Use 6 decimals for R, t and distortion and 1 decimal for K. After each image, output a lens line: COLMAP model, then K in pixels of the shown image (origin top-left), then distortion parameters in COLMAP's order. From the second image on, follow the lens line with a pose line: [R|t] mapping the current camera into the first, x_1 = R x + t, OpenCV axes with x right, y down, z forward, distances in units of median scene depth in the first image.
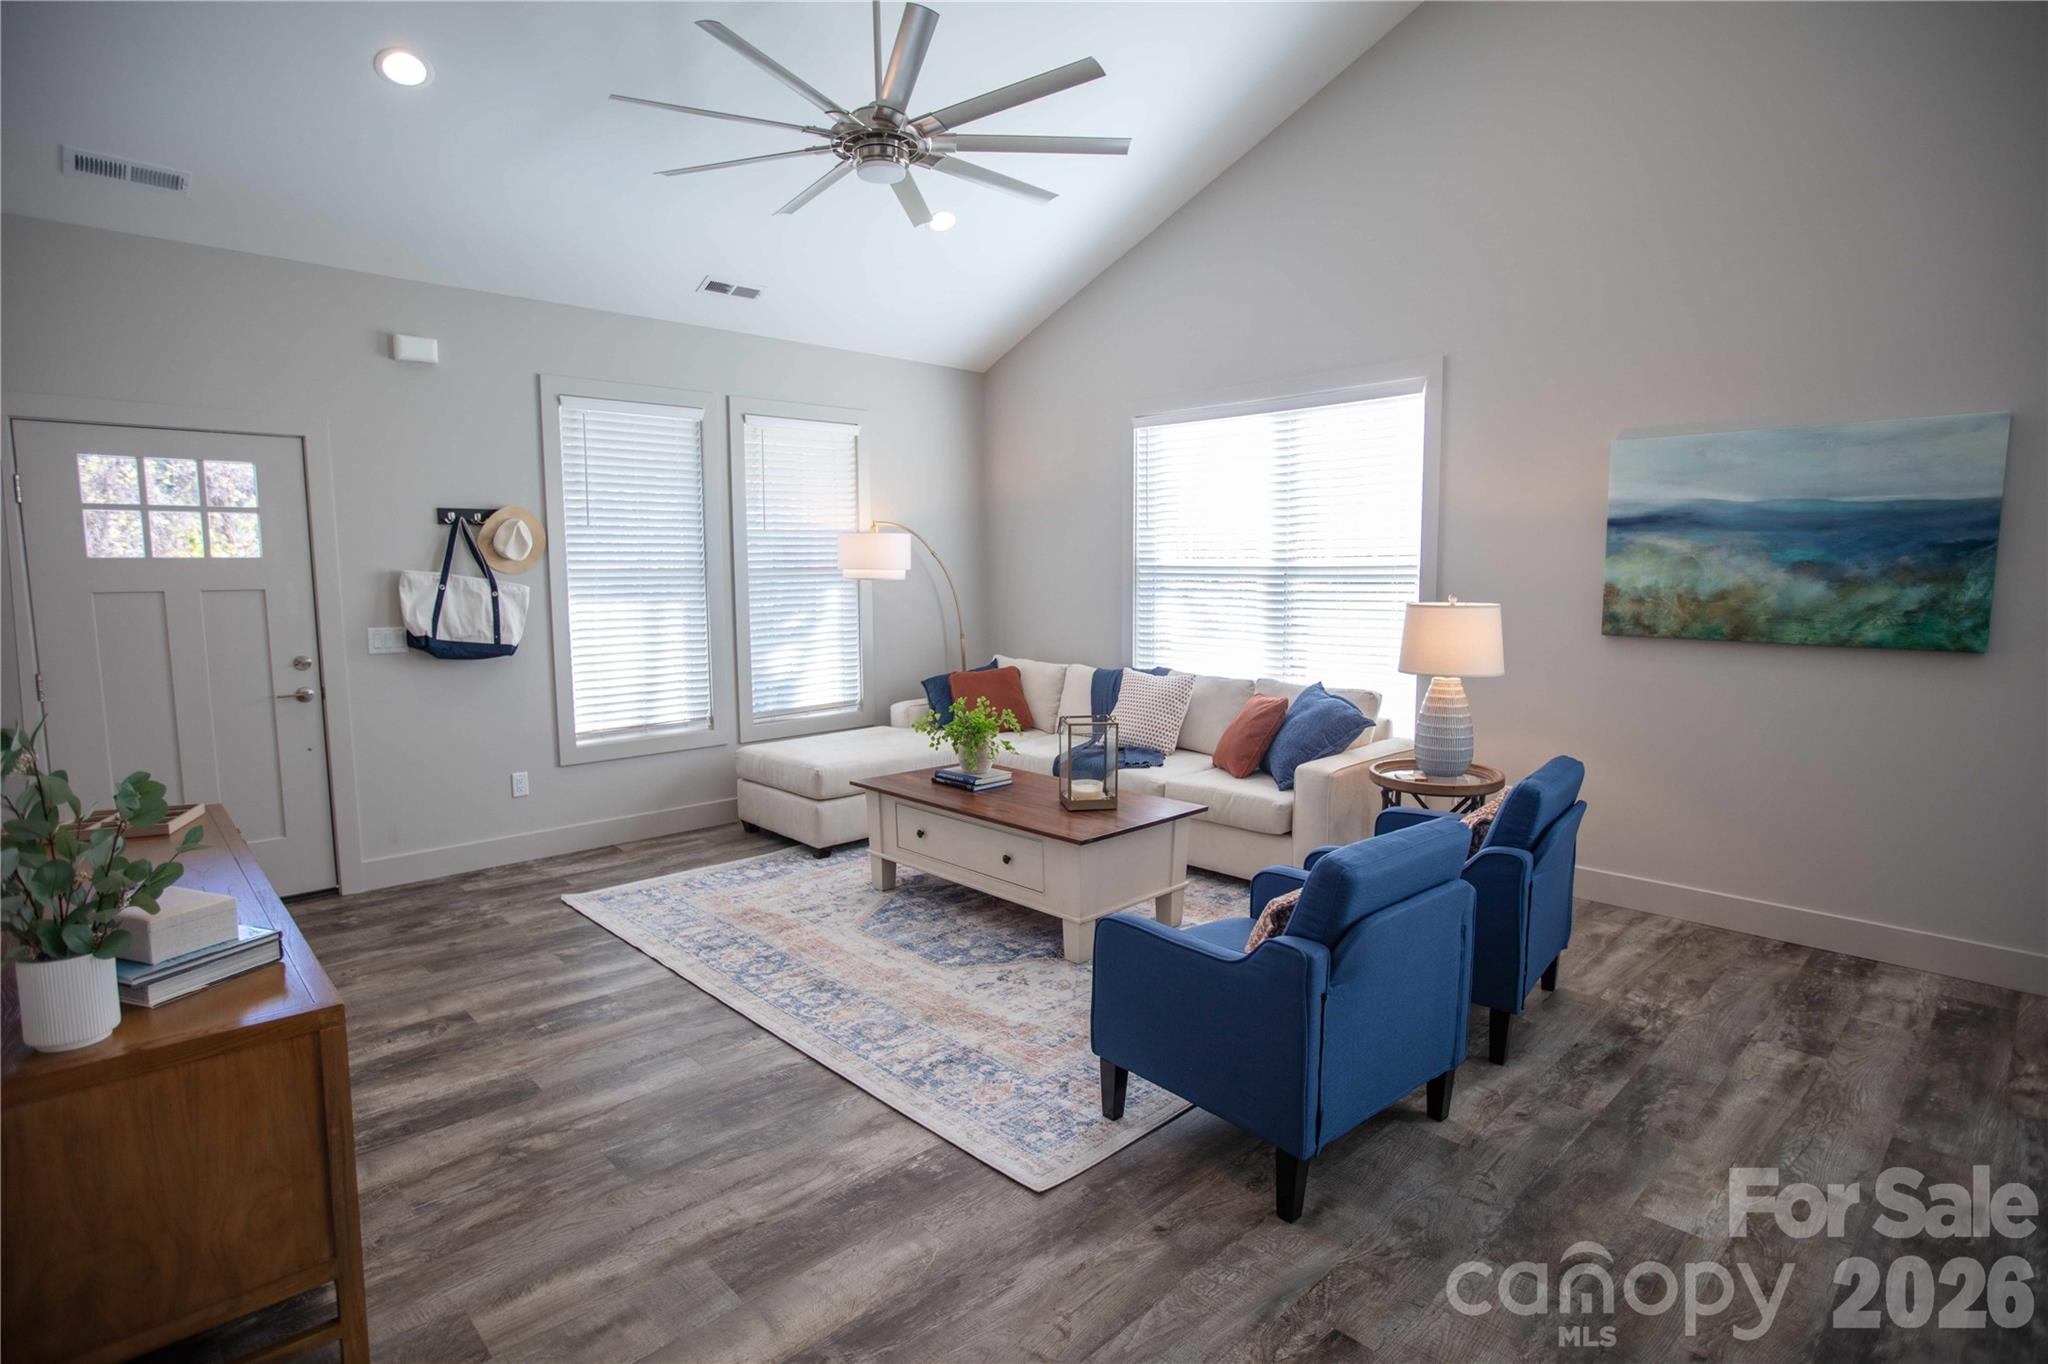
lens RADIAL K [[1058.5, 0, 1024.0], [0, 1058.5, 682.0], [0, 0, 1]] dist [0.000054, -0.000033]
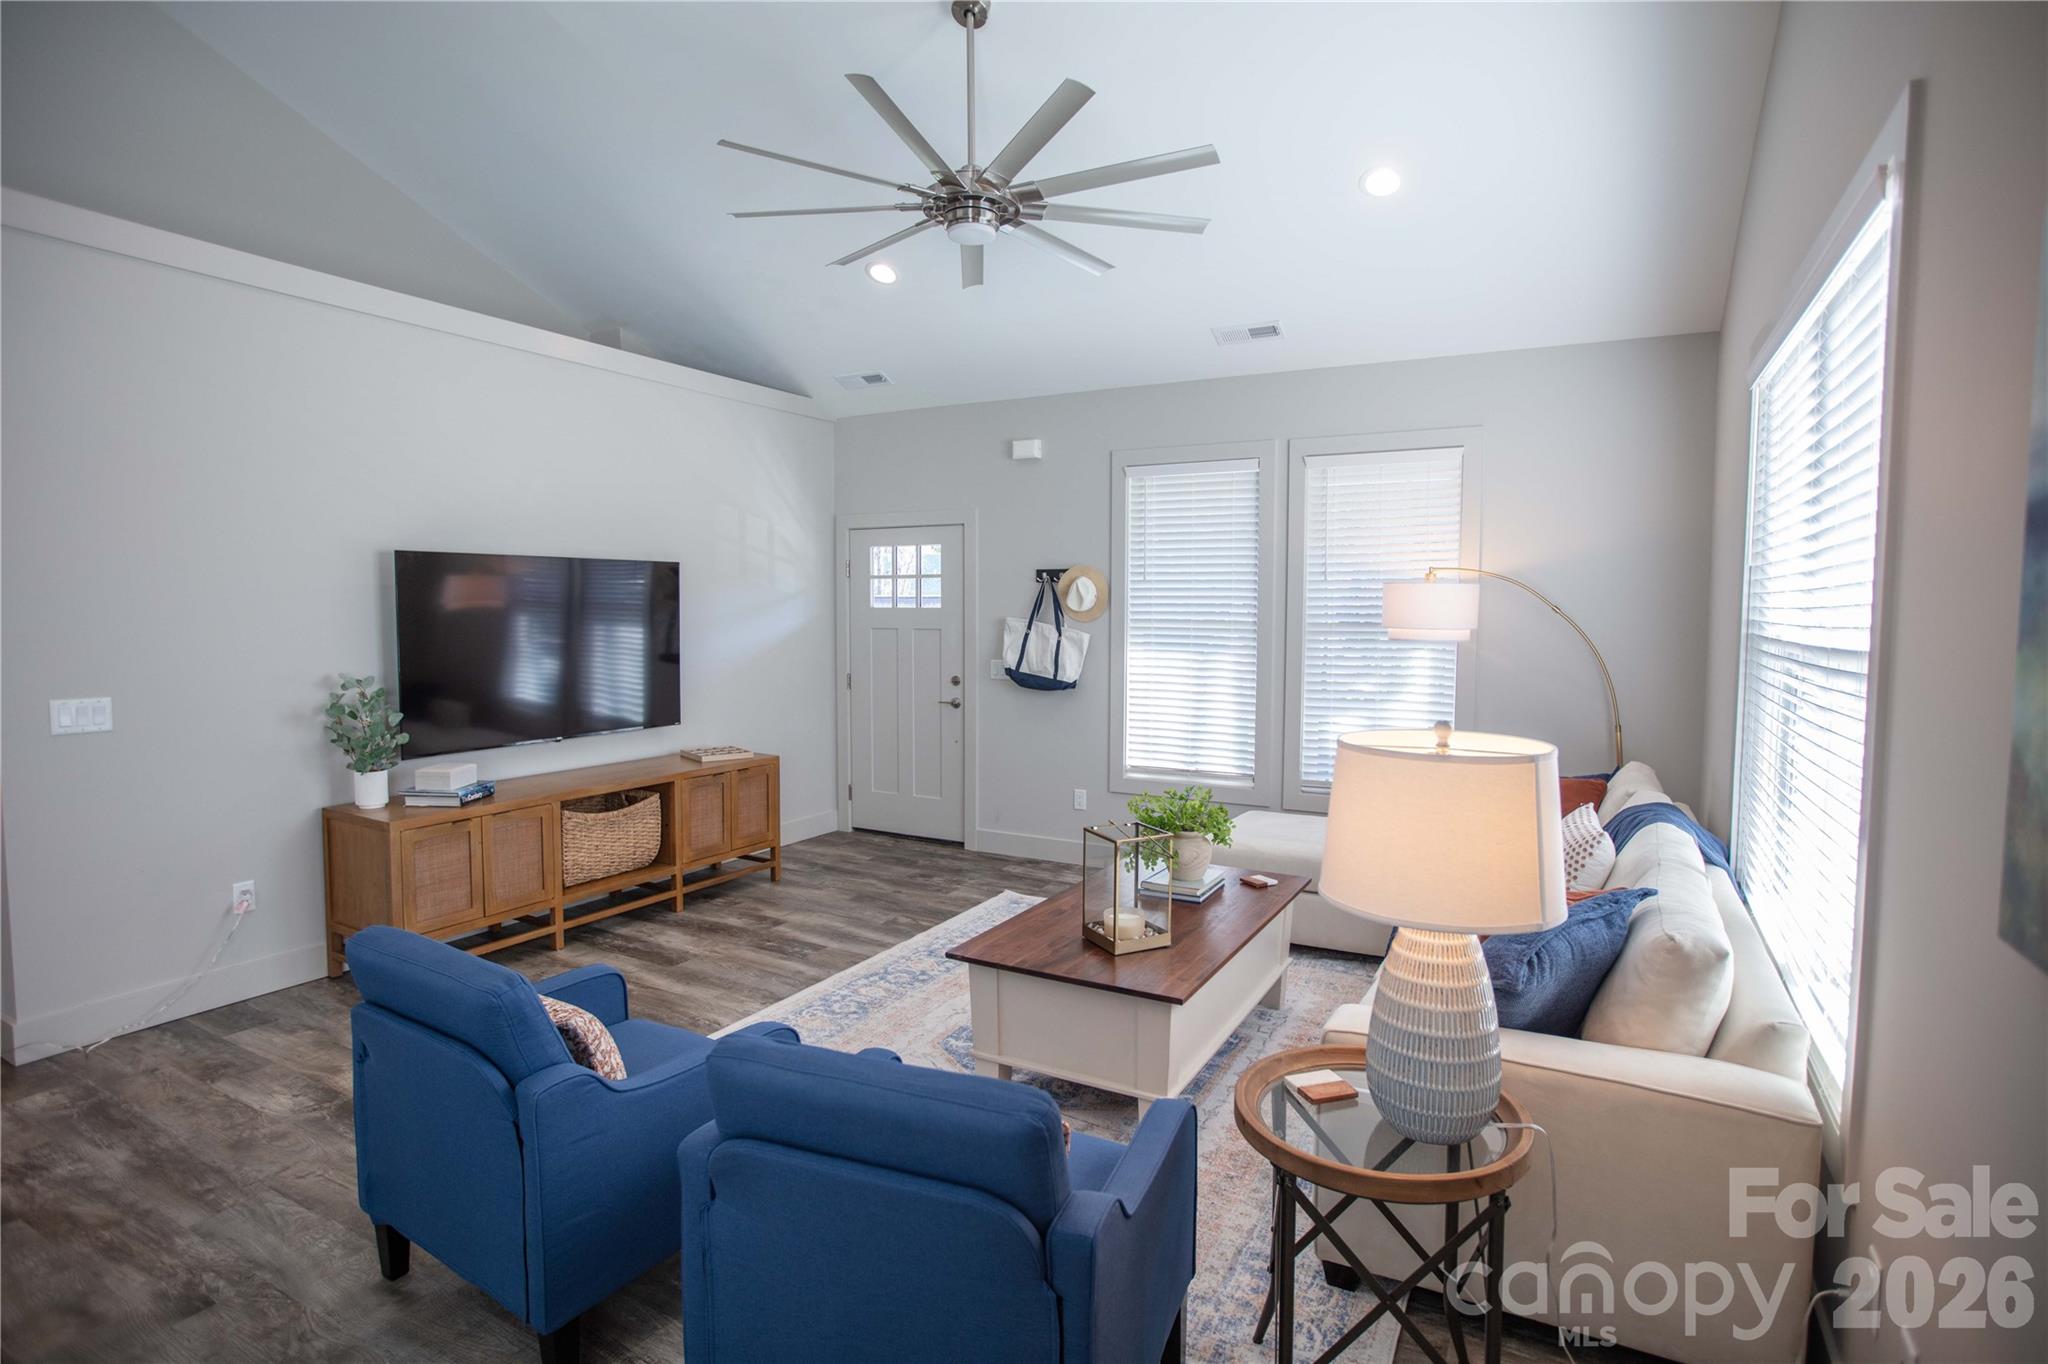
lens RADIAL K [[1041.3, 0, 1024.0], [0, 1041.3, 682.0], [0, 0, 1]] dist [-0.072062, -0.000039]
pose [[0.306008, 0.070752, -0.949396, 0.643035], [-0.117580, 0.992409, 0.036060, -0.073414], [0.944740, 0.100595, 0.312004, 0.607653]]
